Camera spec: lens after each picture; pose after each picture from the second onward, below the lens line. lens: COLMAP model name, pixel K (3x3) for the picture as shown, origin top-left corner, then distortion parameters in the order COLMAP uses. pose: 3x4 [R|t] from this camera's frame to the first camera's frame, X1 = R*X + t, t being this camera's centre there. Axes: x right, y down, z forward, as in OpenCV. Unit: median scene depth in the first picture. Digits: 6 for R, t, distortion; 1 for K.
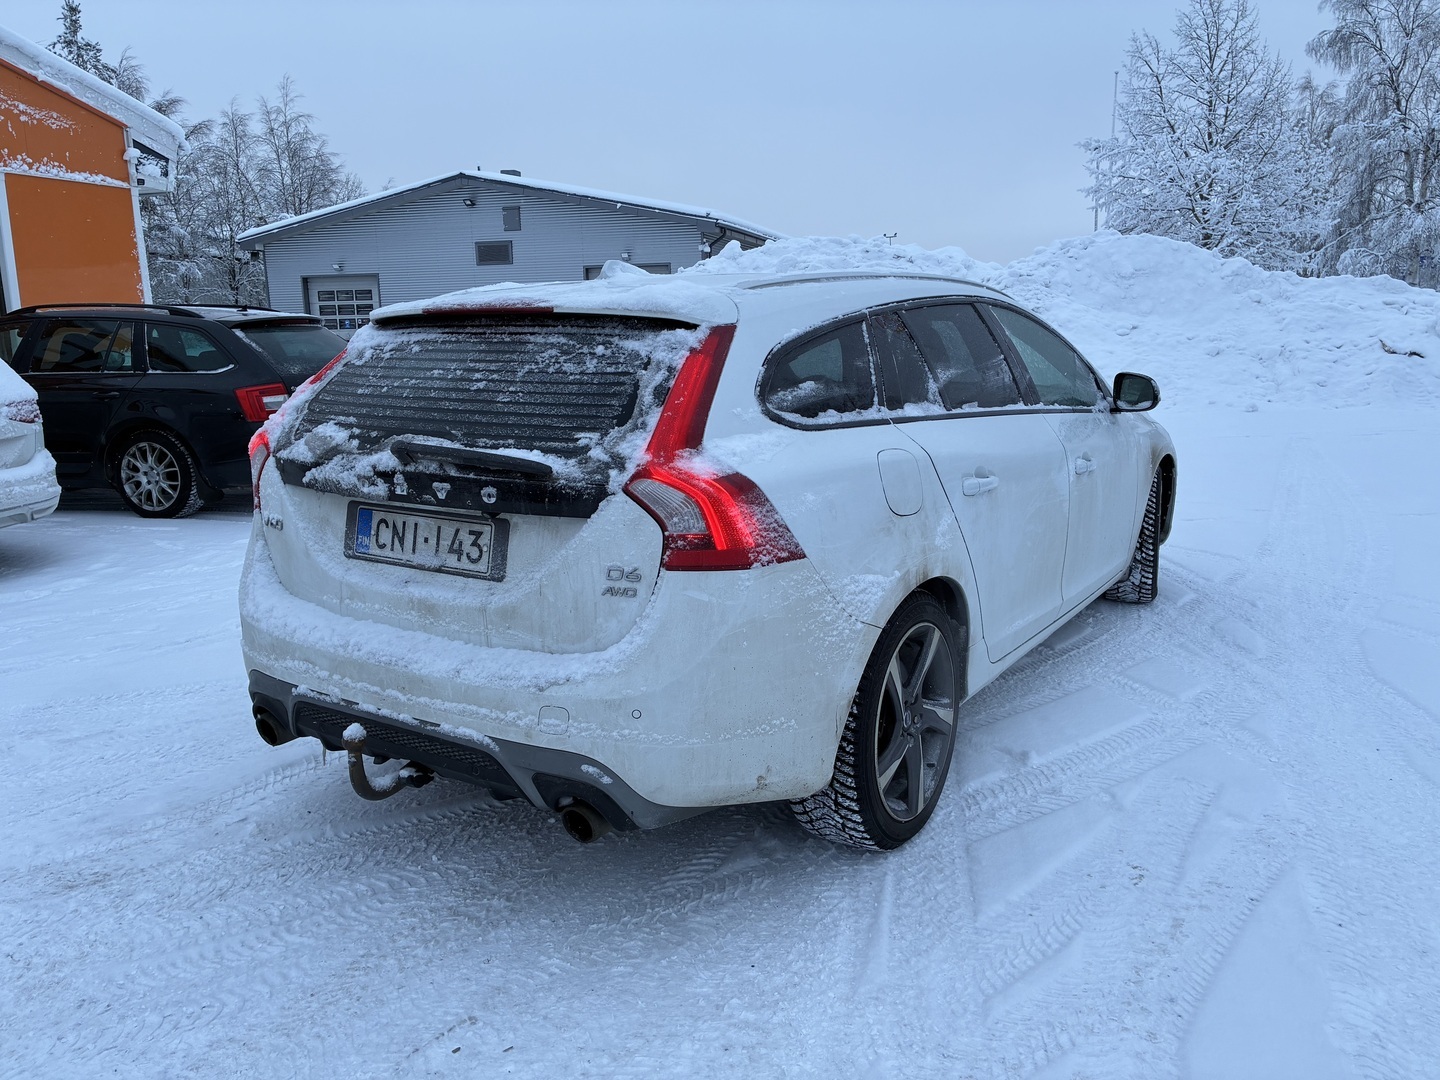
lens RADIAL K [[1085.5, 0, 724.6], [0, 1085.5, 531.7], [0, 0, 1]] dist [0.062356, -0.088354]
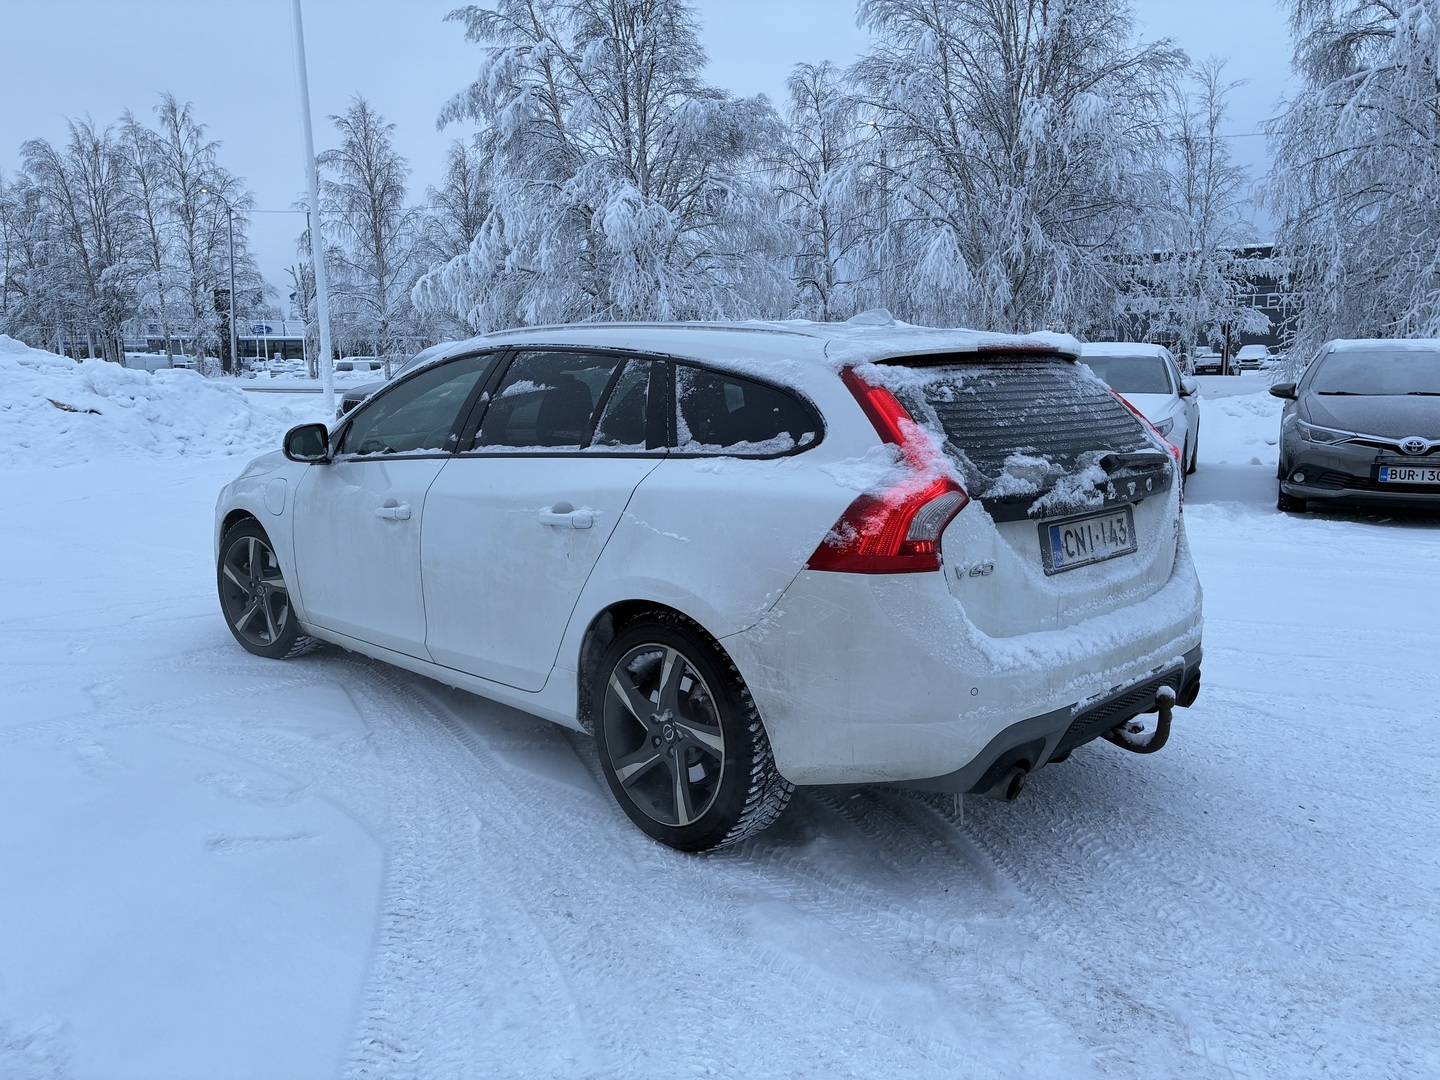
lens RADIAL K [[1085.5, 0, 724.6], [0, 1085.5, 531.7], [0, 0, 1]] dist [0.062356, -0.088354]
pose [[0.222836, -0.138495, 0.964968, -1.425485], [0.193732, 0.976405, 0.095399, -0.180009], [-0.955412, 0.165686, 0.244409, 1.022653]]
